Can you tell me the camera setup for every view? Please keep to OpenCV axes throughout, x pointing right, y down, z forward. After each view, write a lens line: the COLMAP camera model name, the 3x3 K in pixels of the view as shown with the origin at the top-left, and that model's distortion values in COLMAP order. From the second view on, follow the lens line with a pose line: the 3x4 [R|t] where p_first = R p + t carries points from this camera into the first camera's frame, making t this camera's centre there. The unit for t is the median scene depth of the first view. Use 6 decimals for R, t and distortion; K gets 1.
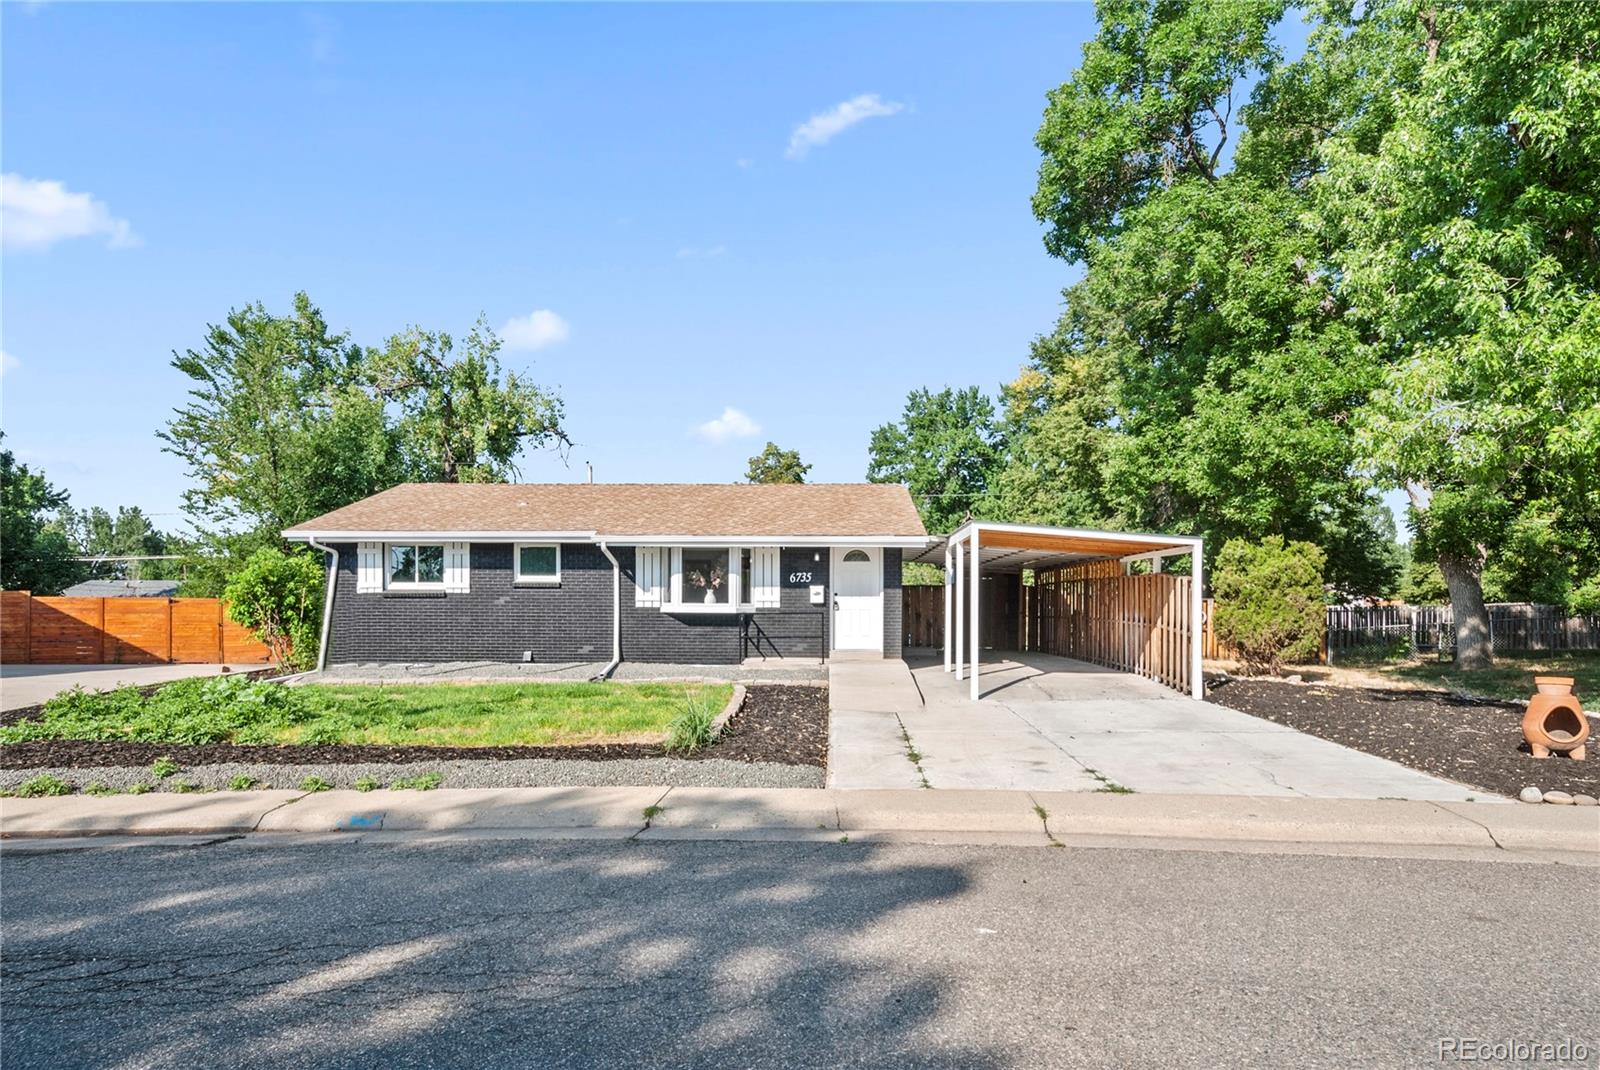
lens RADIAL K [[879.9, 0, 795.8], [0, 879.9, 544.7], [0, 0, 1]] dist [0.000029, 0.000004]
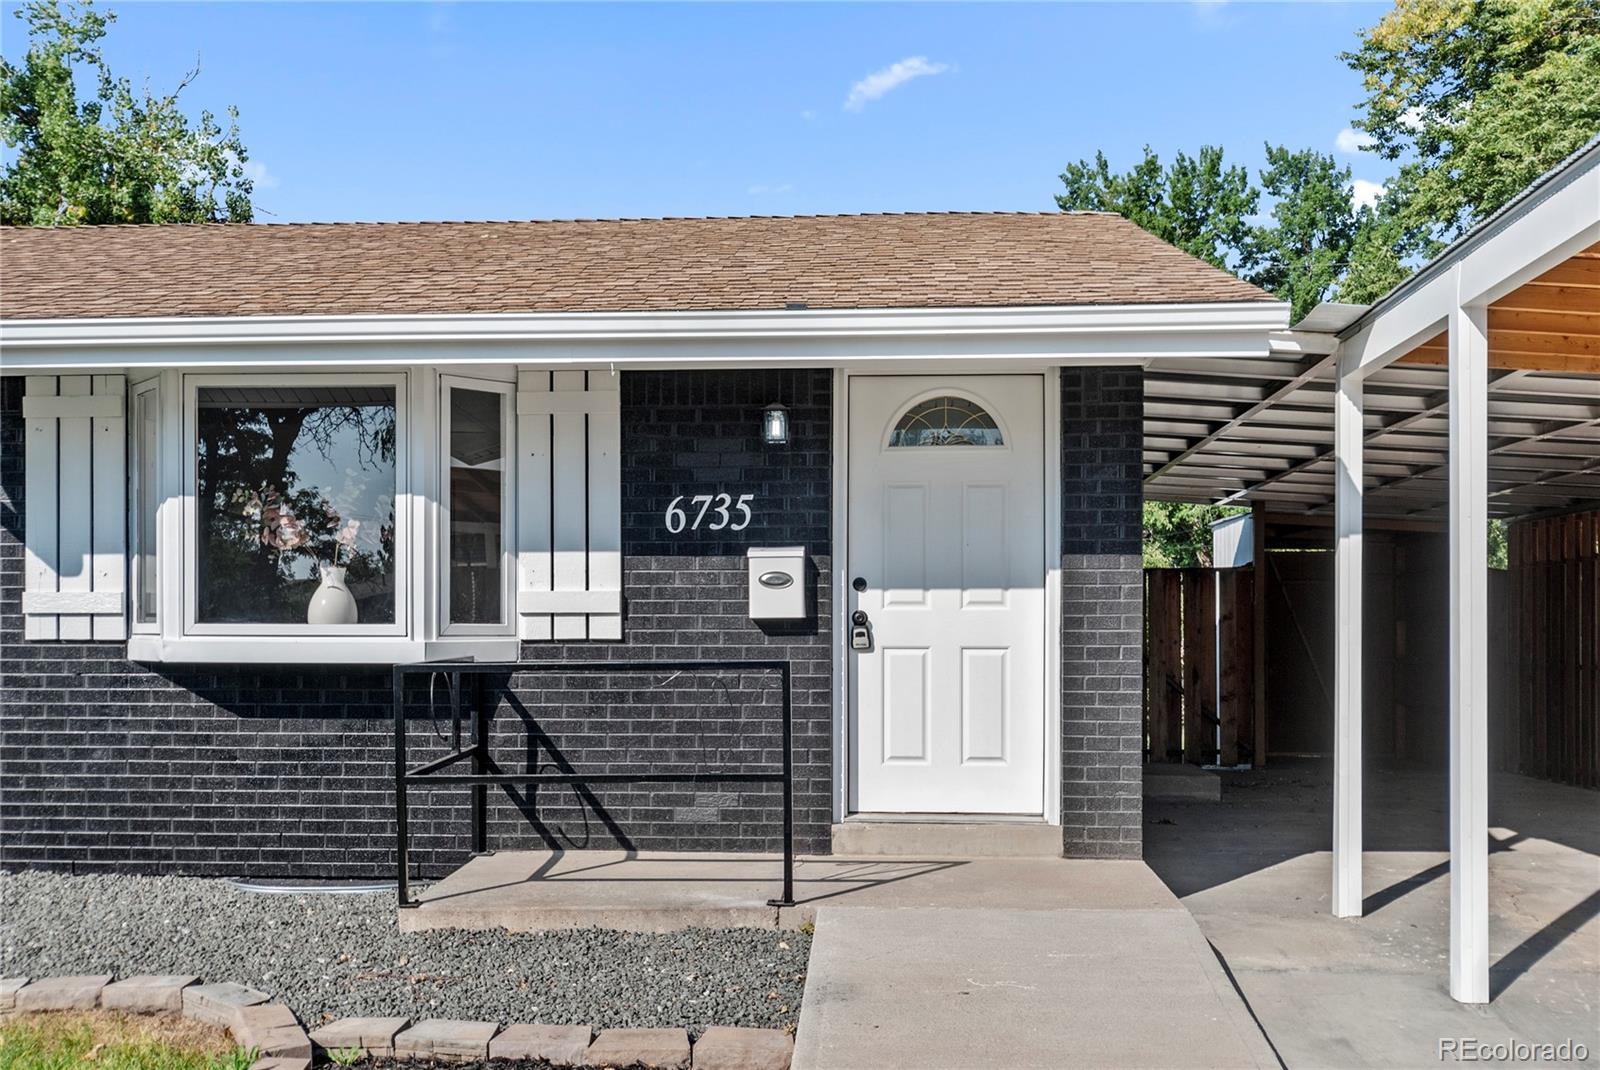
lens RADIAL K [[1651.3, 0, 802.9], [0, 1651.3, 536.4], [0, 0, 1]] dist [-0.010952, 0.000000]
pose [[0.999757, -0.005652, -0.021324, 0.040204], [0.005813, 0.999955, 0.007531, 0.040754], [0.021281, -0.007653, 0.999744, 0.558553]]
